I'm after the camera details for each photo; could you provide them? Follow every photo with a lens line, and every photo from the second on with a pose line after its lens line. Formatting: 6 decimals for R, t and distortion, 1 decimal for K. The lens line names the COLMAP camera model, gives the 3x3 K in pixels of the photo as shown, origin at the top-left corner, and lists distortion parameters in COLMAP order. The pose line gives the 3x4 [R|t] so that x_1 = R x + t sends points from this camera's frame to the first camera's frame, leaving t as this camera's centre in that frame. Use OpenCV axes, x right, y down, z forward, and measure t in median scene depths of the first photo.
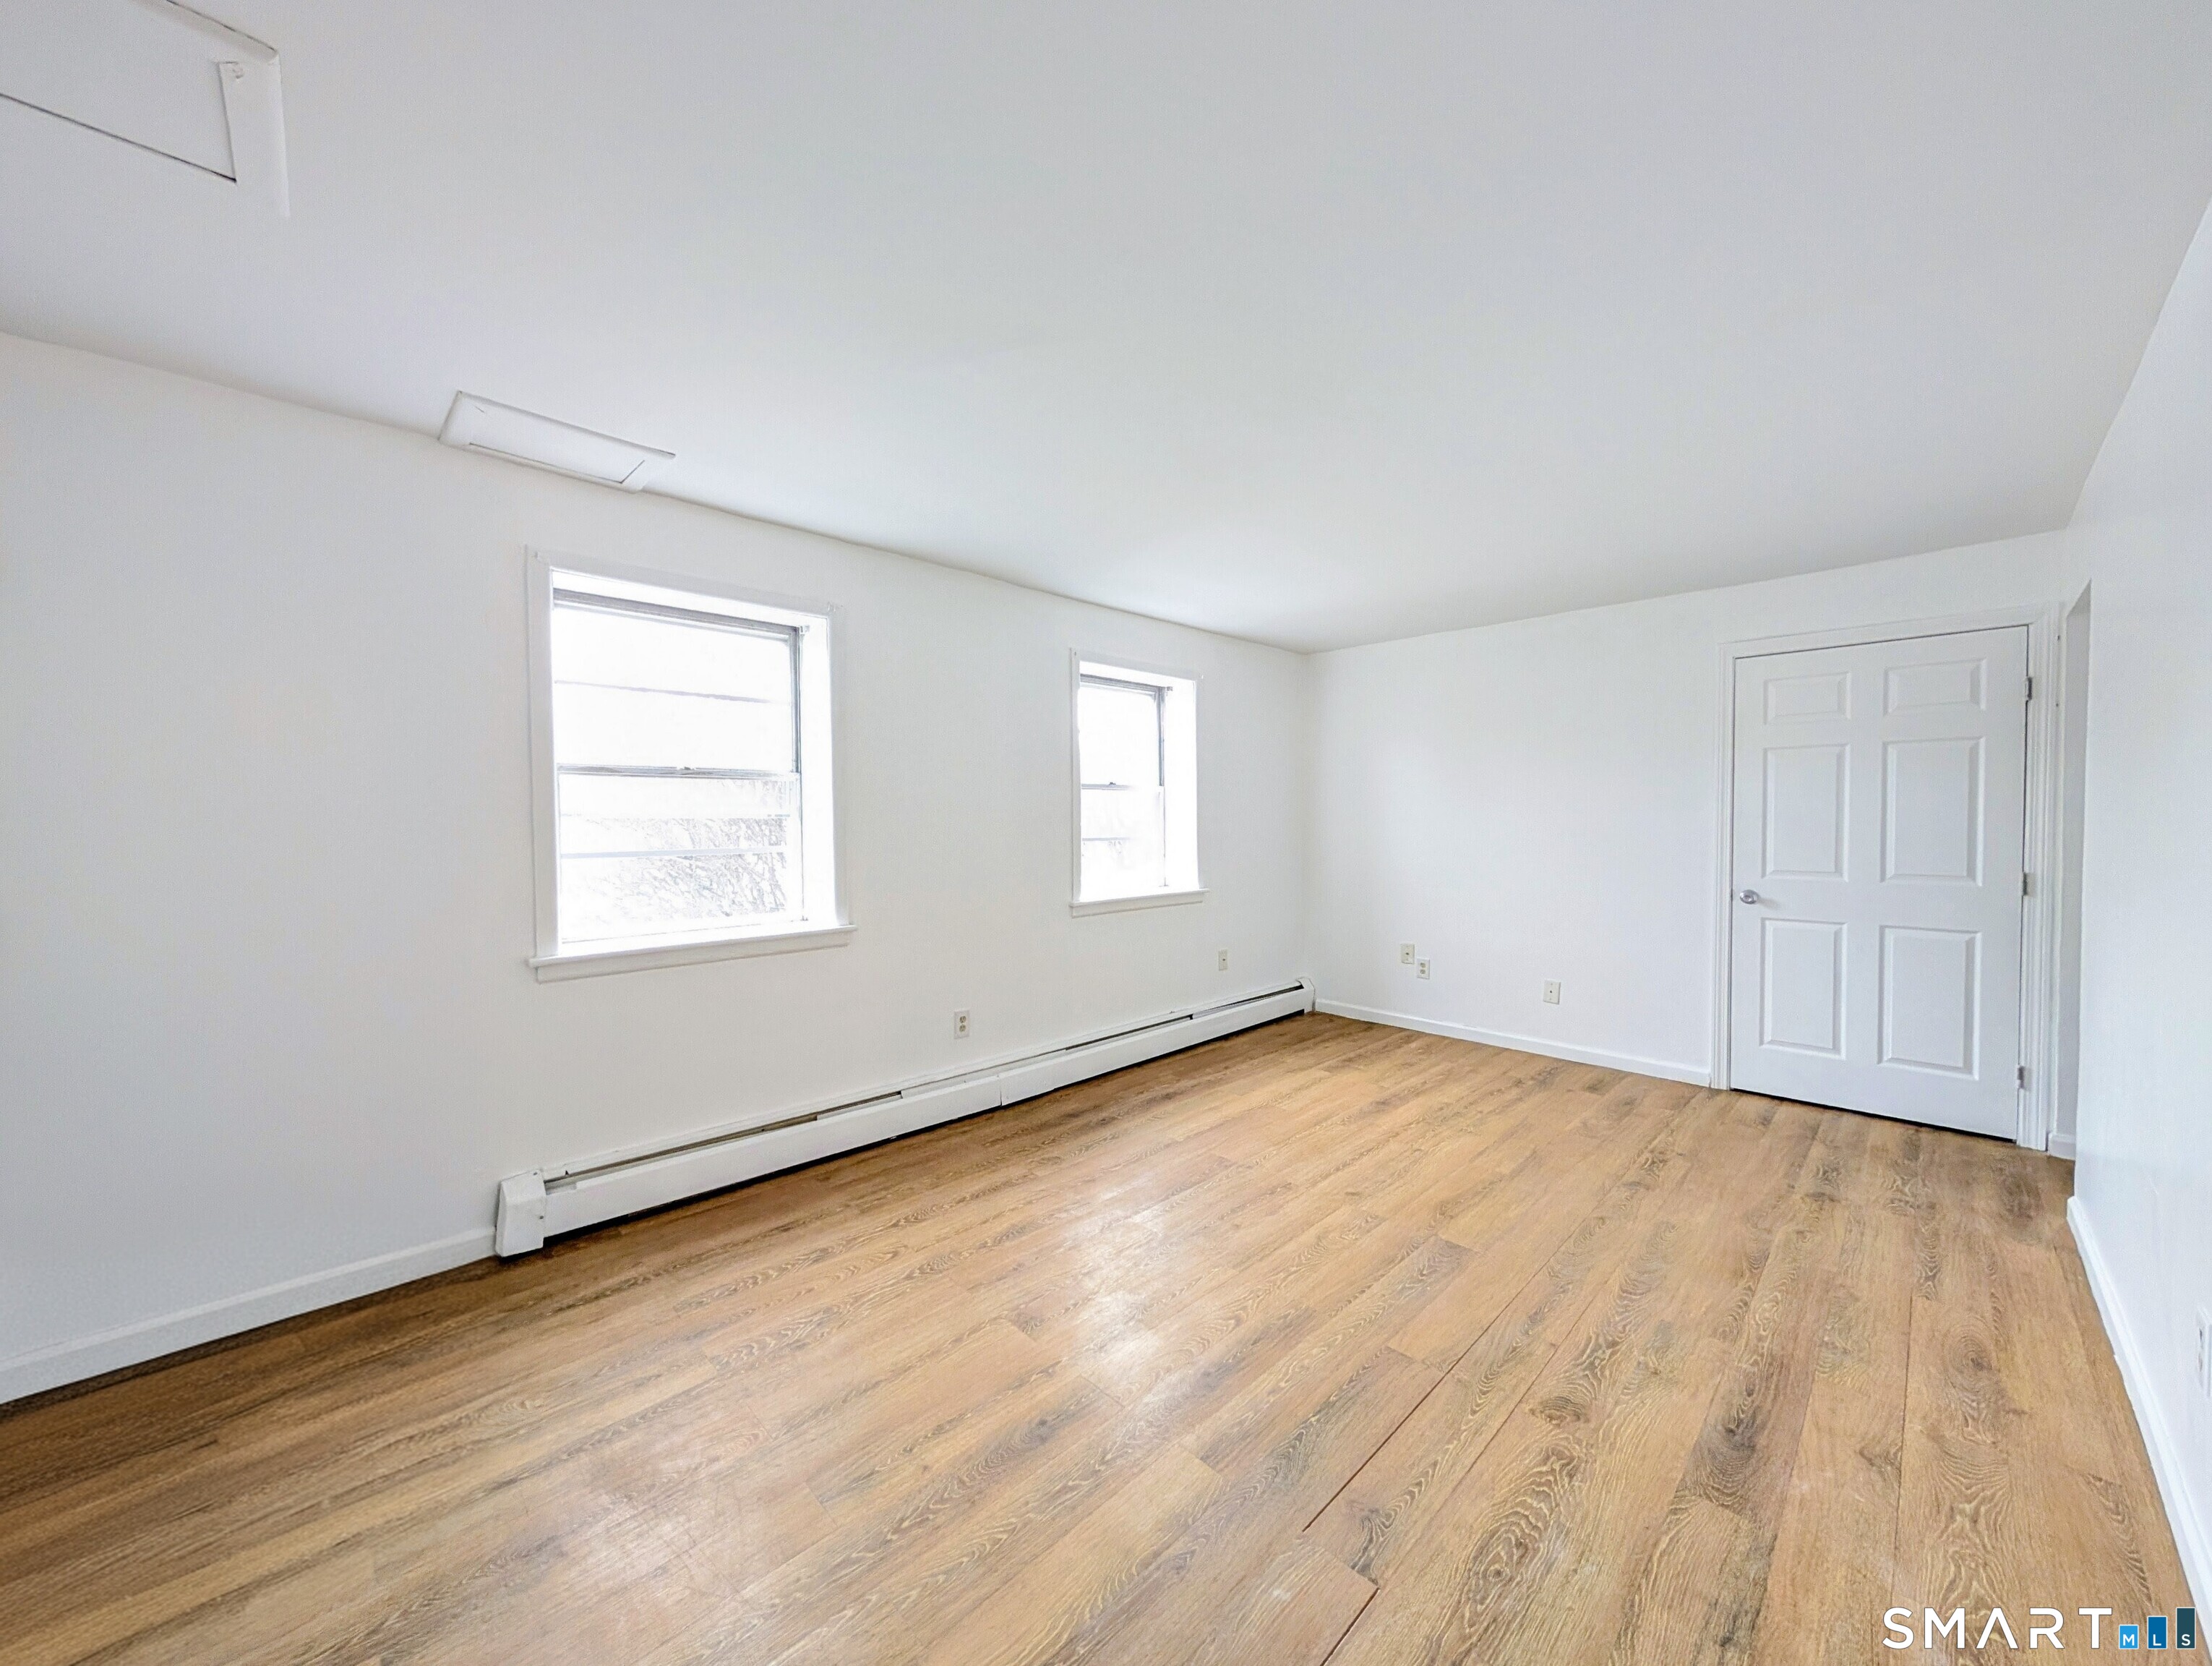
lens RADIAL K [[805.3, 0, 1087.4], [0, 805.3, 839.8], [0, 0, 1]] dist [0.000128, -0.000103]
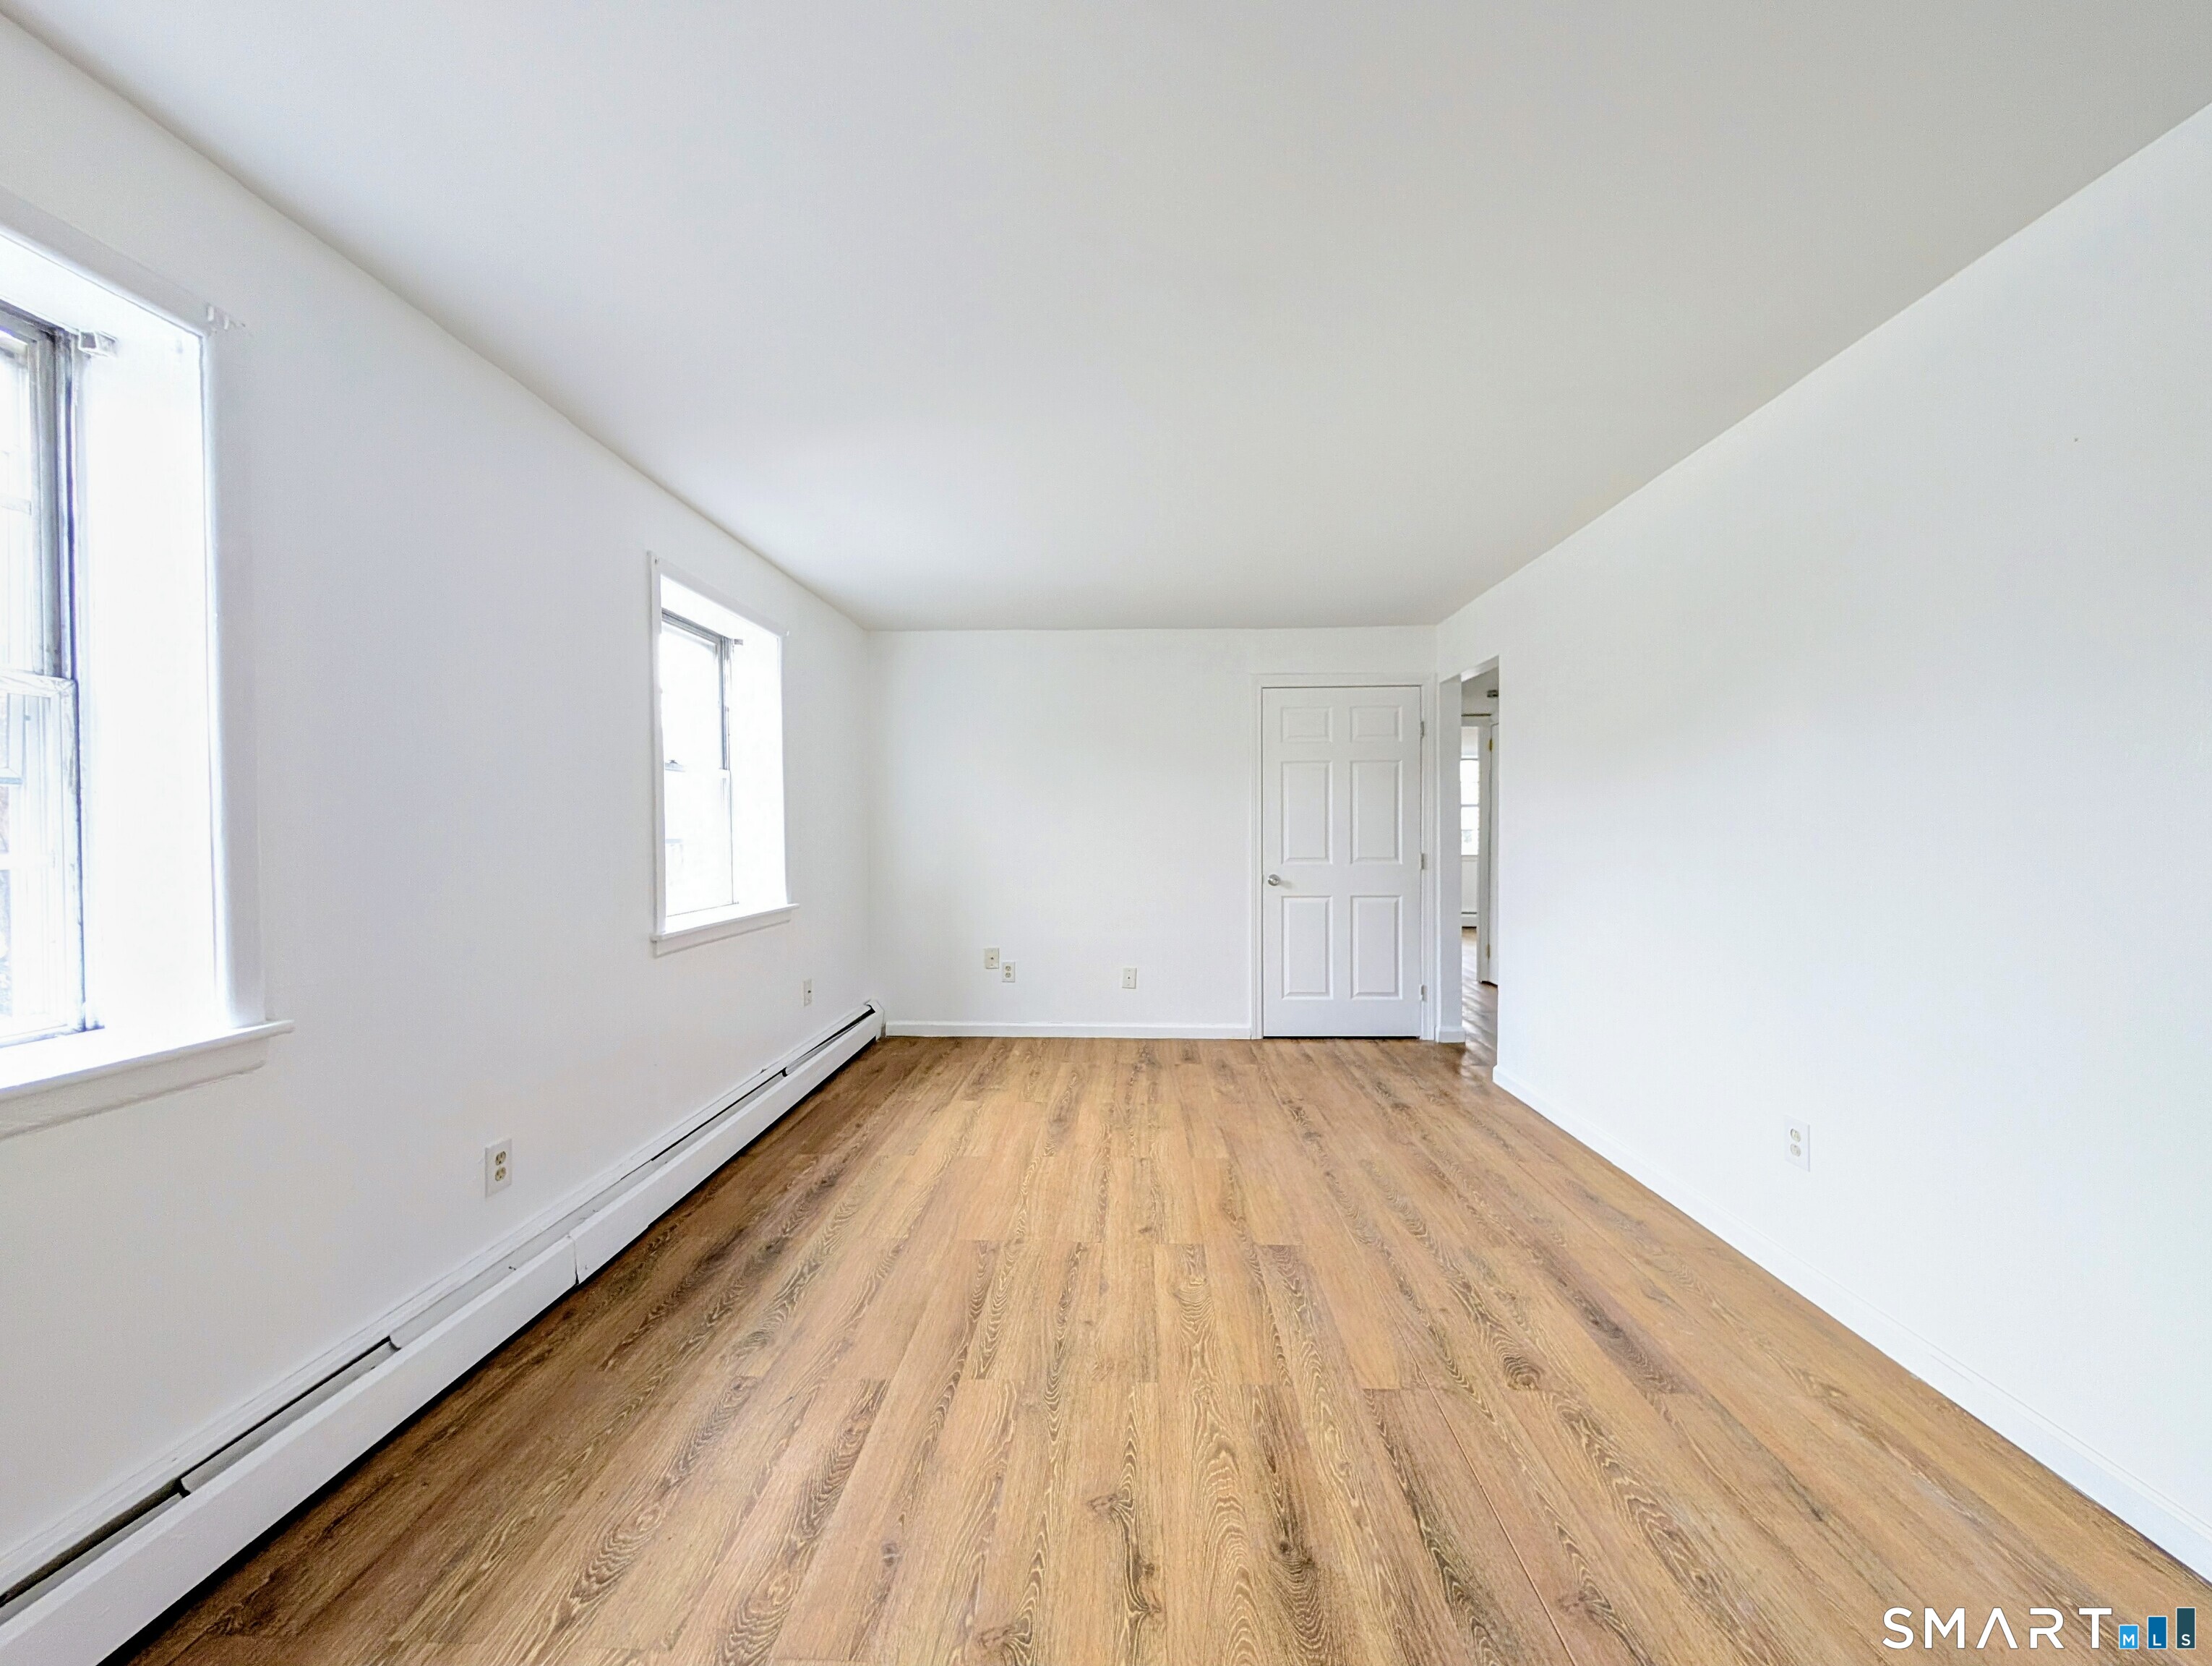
lens RADIAL K [[805.3, 0, 1083.3], [0, 805.3, 840.4], [0, 0, 1]] dist [0.000128, -0.000103]
pose [[0.716869, -0.008728, 0.697153, -0.292823], [0.018849, 0.999799, -0.006866, 0.014632], [-0.696953, 0.018062, 0.716889, 0.357627]]
